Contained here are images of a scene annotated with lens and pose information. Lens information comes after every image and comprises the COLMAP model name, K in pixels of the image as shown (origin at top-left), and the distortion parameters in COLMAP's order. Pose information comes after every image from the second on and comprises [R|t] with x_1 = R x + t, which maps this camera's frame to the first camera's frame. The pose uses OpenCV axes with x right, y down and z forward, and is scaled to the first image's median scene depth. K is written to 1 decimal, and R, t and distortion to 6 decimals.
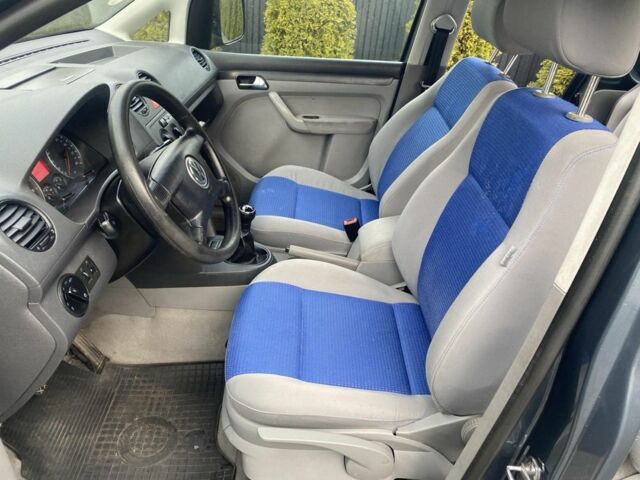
lens RADIAL K [[490.2, 0, 314.5], [0, 490.2, 241.0], [0, 0, 1]] dist [0.010466, -0.000832]
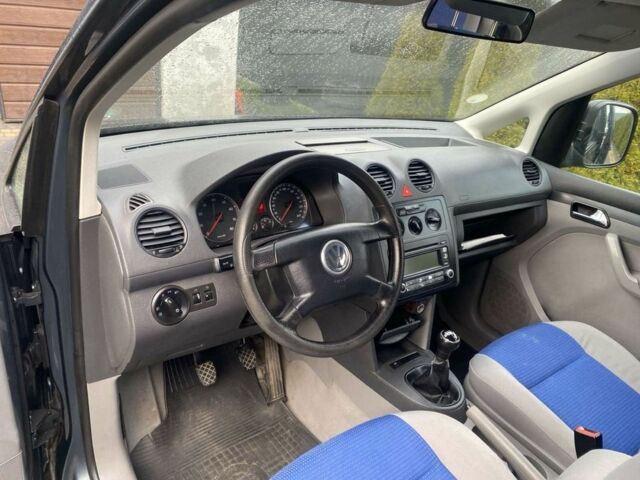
lens RADIAL K [[487.3, 0, 311.1], [0, 487.3, 242.9], [0, 0, 1]] dist [0.015541, -0.006927]
pose [[0.599406, 0.347614, -0.721025, 0.204498], [-0.478098, 0.877927, 0.025804, -0.088090], [0.641977, 0.329254, 0.692428, 0.172911]]
